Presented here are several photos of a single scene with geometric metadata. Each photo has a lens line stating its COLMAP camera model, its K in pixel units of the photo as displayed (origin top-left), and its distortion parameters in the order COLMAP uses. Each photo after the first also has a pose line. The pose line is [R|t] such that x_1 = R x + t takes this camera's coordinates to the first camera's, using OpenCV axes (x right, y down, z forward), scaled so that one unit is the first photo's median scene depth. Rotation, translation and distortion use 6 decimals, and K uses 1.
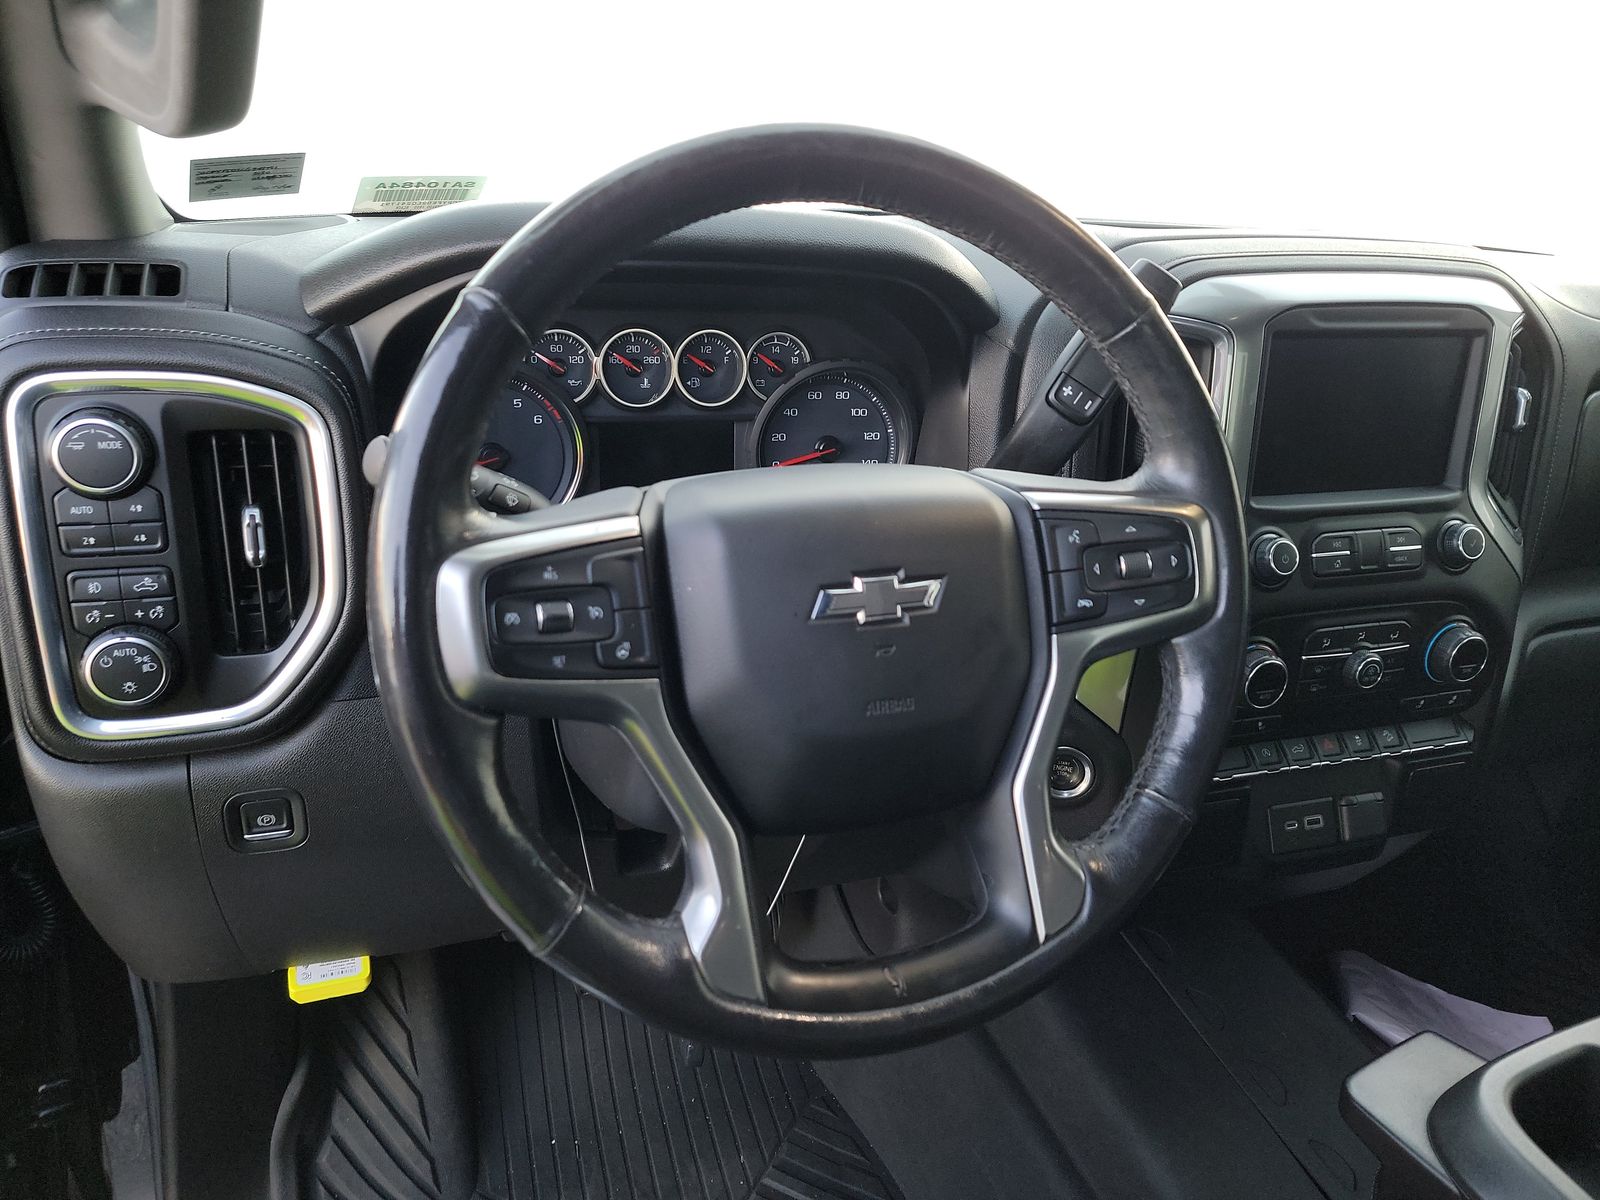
lens RADIAL K [[1120.0, 0, 796.9], [0, 1120.0, 597.2], [0, 0, 1]] dist [0.070494, -0.057481]
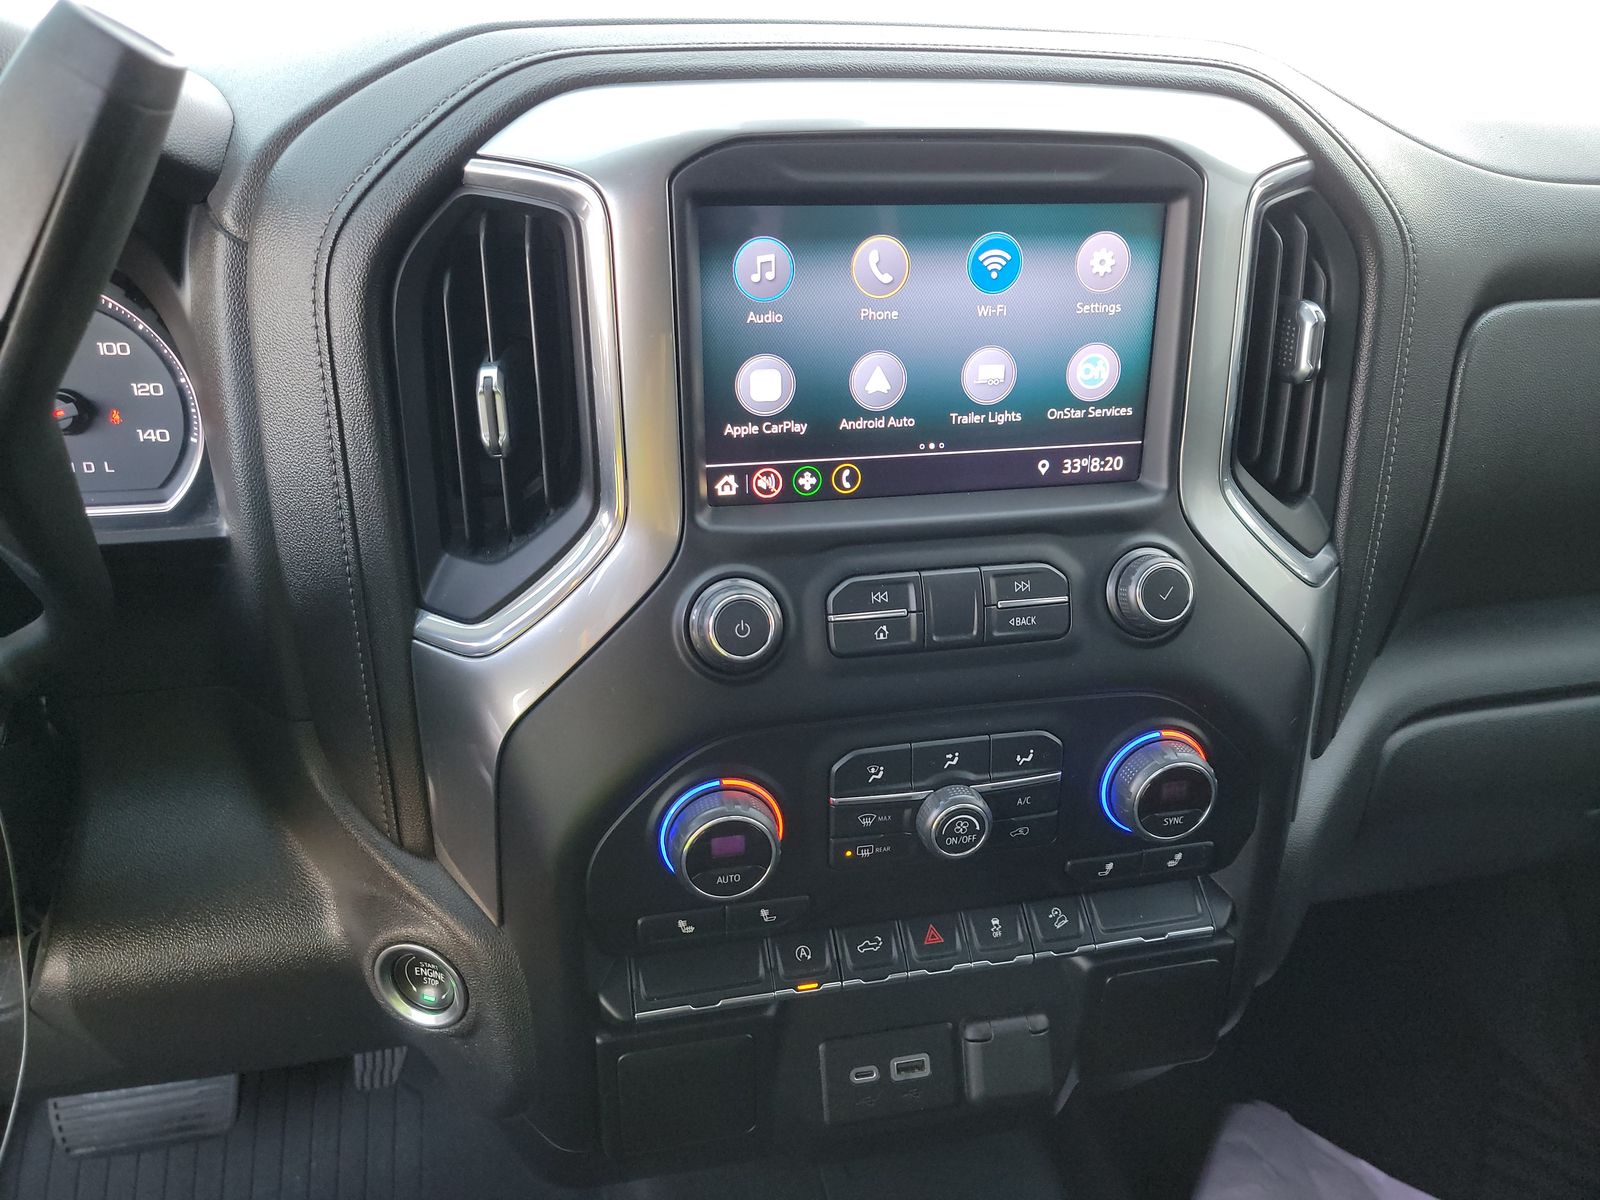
lens RADIAL K [[1120.0, 0, 796.9], [0, 1120.0, 597.2], [0, 0, 1]] dist [0.070494, -0.057481]
pose [[0.993873, 0.016555, -0.109285, 0.467916], [-0.012480, 0.999205, 0.037867, -0.062392], [0.109825, -0.036272, 0.993289, 0.443542]]
